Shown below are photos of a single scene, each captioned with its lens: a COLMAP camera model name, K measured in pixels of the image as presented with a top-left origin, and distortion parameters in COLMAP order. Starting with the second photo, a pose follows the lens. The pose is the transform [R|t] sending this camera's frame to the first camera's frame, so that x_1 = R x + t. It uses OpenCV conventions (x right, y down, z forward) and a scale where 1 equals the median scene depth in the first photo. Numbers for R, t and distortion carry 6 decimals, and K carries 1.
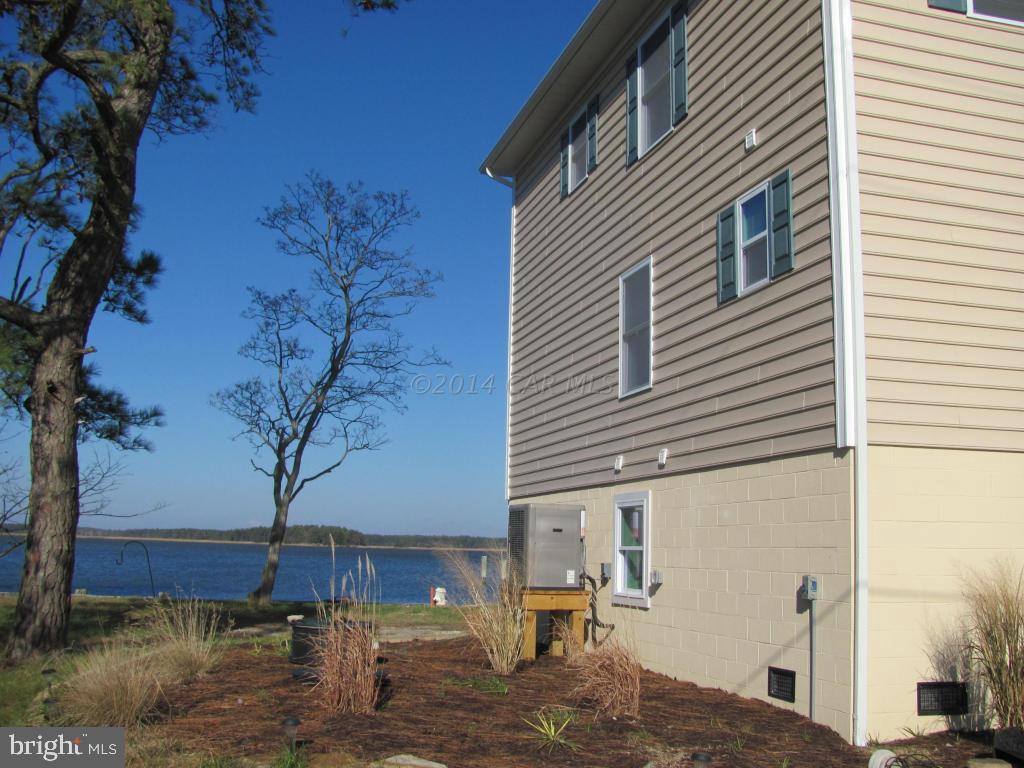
lens RADIAL K [[1072.7, 0, 512.0], [0, 1072.7, 384.0], [0, 0, 1]] dist [-0.208439, 0.292876]
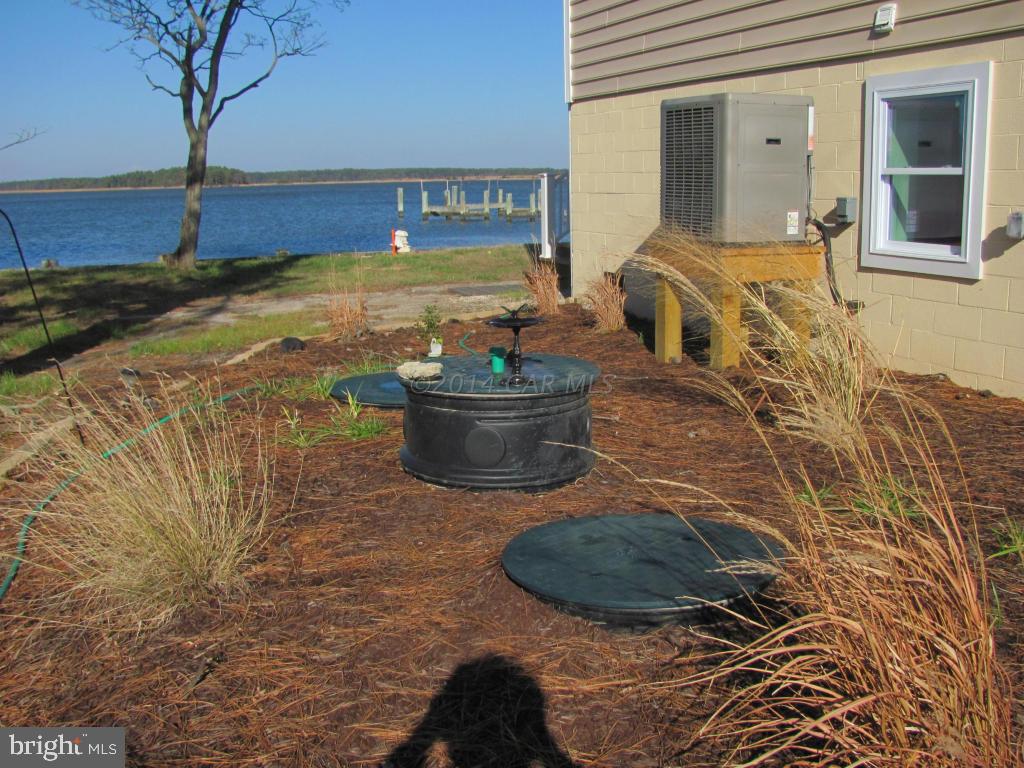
lens RADIAL K [[1072.7, 0, 512.0], [0, 1072.7, 384.0], [0, 0, 1]] dist [-0.208439, 0.292876]
pose [[0.993774, -0.053319, 0.097825, -0.080942], [0.017116, 0.940686, 0.338845, 0.035219], [-0.110089, -0.335061, 0.935743, 0.237551]]
